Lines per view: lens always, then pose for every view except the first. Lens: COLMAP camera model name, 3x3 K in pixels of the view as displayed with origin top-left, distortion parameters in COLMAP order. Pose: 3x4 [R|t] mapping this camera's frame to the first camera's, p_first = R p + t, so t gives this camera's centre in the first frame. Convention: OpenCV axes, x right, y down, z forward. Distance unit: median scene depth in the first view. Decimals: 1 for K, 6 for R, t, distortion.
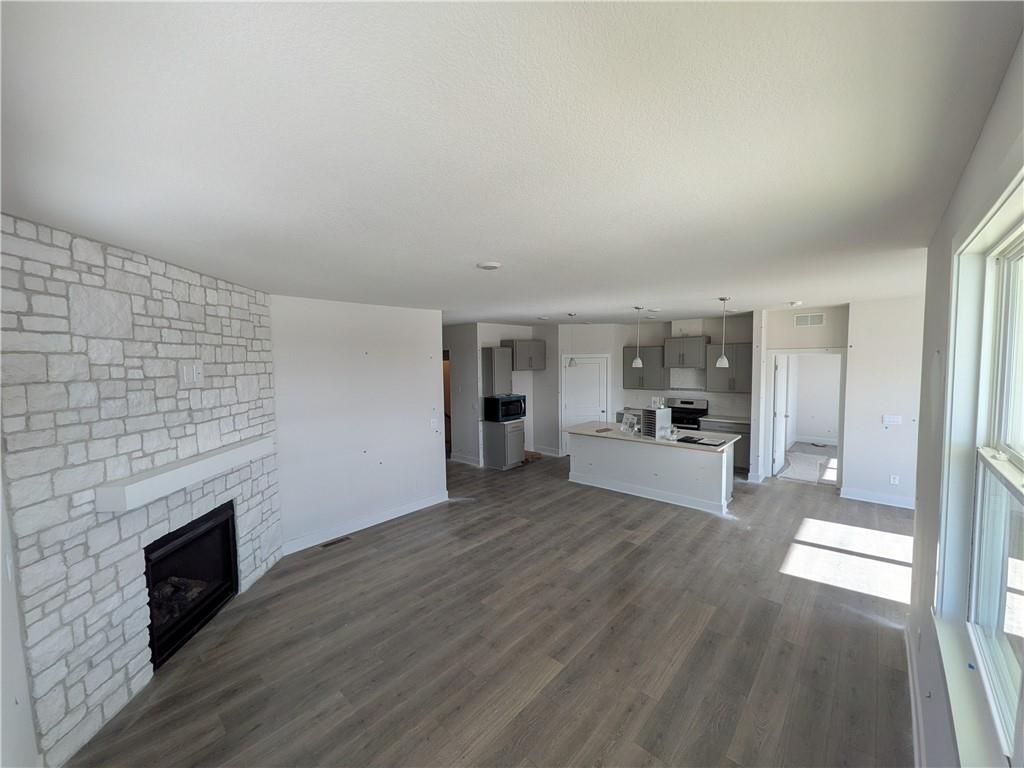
lens RADIAL K [[402.8, 0, 507.6], [0, 402.8, 385.3], [0, 0, 1]] dist [0.006449, -0.001600]
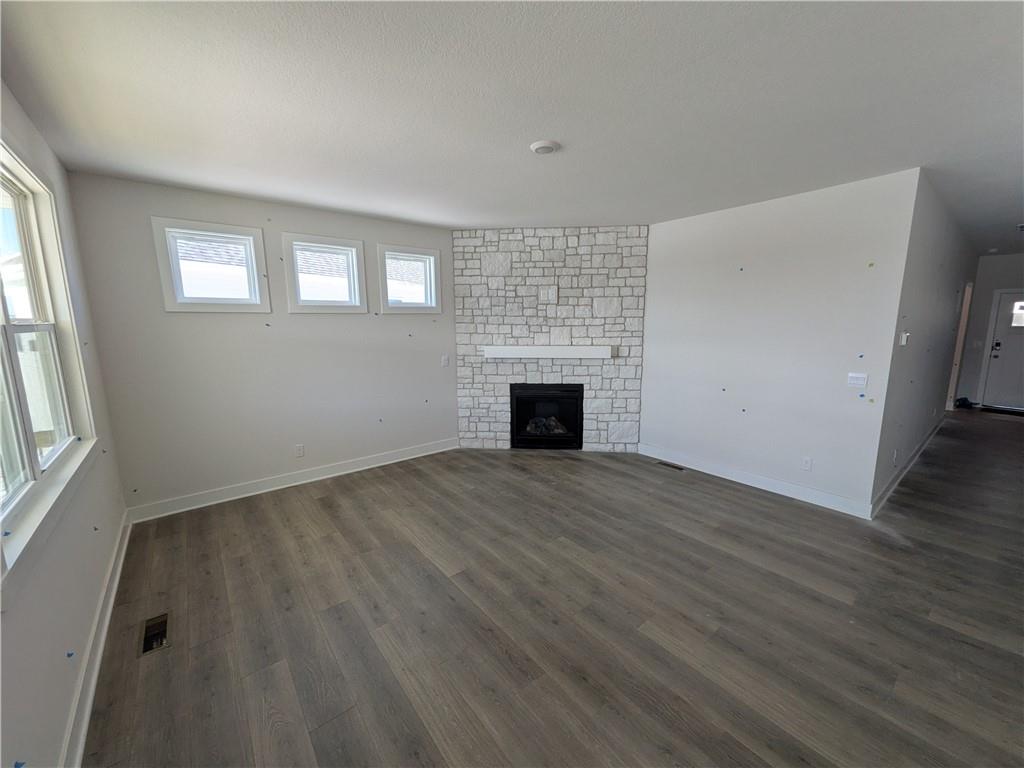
lens RADIAL K [[402.8, 0, 512.3], [0, 402.8, 384.2], [0, 0, 1]] dist [0.006449, -0.001600]
pose [[-0.150079, 0.174074, -0.973229, 0.906168], [-0.053436, 0.981511, 0.183795, 0.035531], [0.987229, 0.079589, -0.138002, 1.136834]]
